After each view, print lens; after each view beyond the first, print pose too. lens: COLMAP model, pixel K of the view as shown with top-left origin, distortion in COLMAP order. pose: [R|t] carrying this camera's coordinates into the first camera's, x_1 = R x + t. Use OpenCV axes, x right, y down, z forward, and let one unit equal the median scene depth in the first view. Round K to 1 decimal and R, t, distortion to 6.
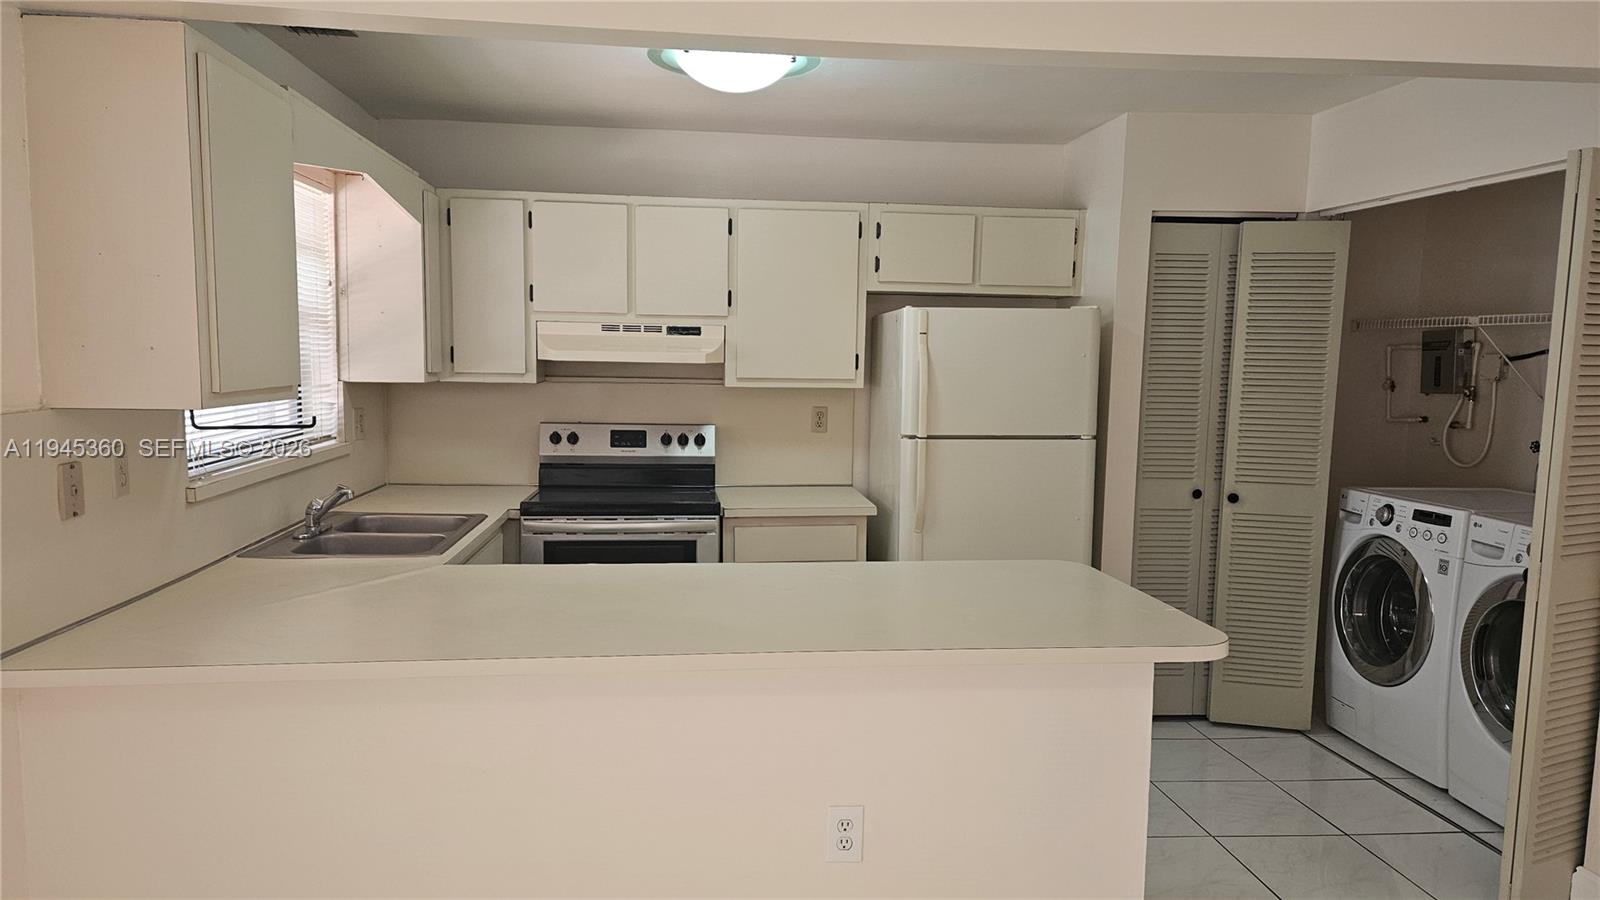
lens RADIAL K [[1081.3, 0, 800.0], [0, 1081.3, 450.0], [0, 0, 1]] dist [0.071447, -0.000864]
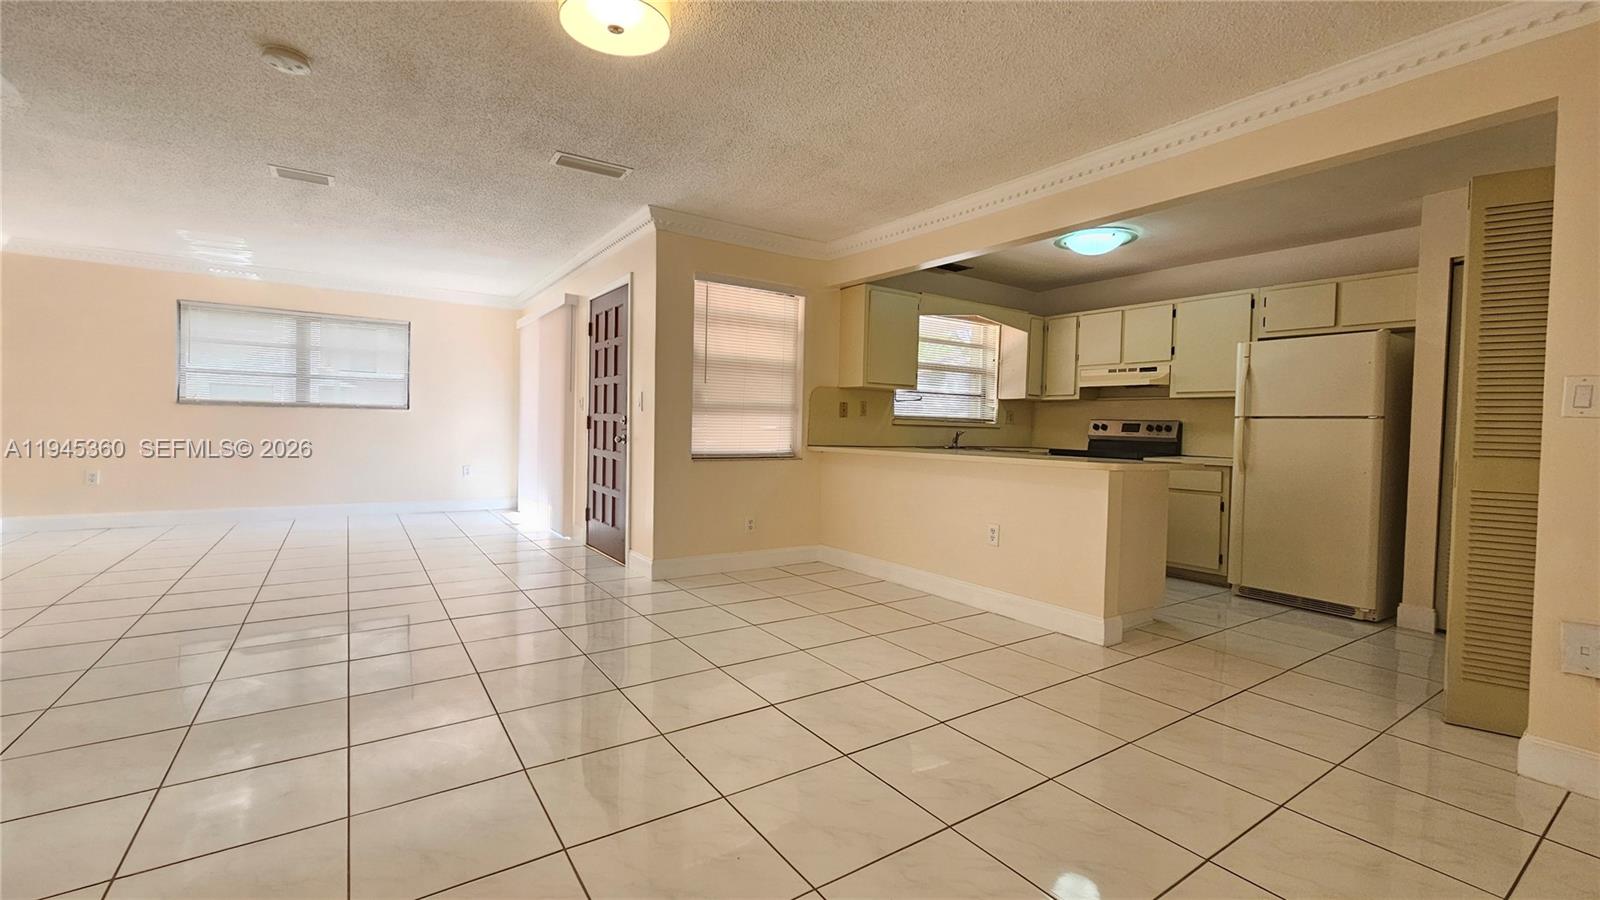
lens RADIAL K [[671.4, 0, 800.0], [0, 671.4, 450.0], [0, 0, 1]] dist [-0.000957, -0.000041]
pose [[0.472145, 0.022648, -0.881230, 0.669605], [-0.096617, 0.994977, -0.026194, 0.126892], [0.876210, 0.097509, 0.471961, -0.104766]]
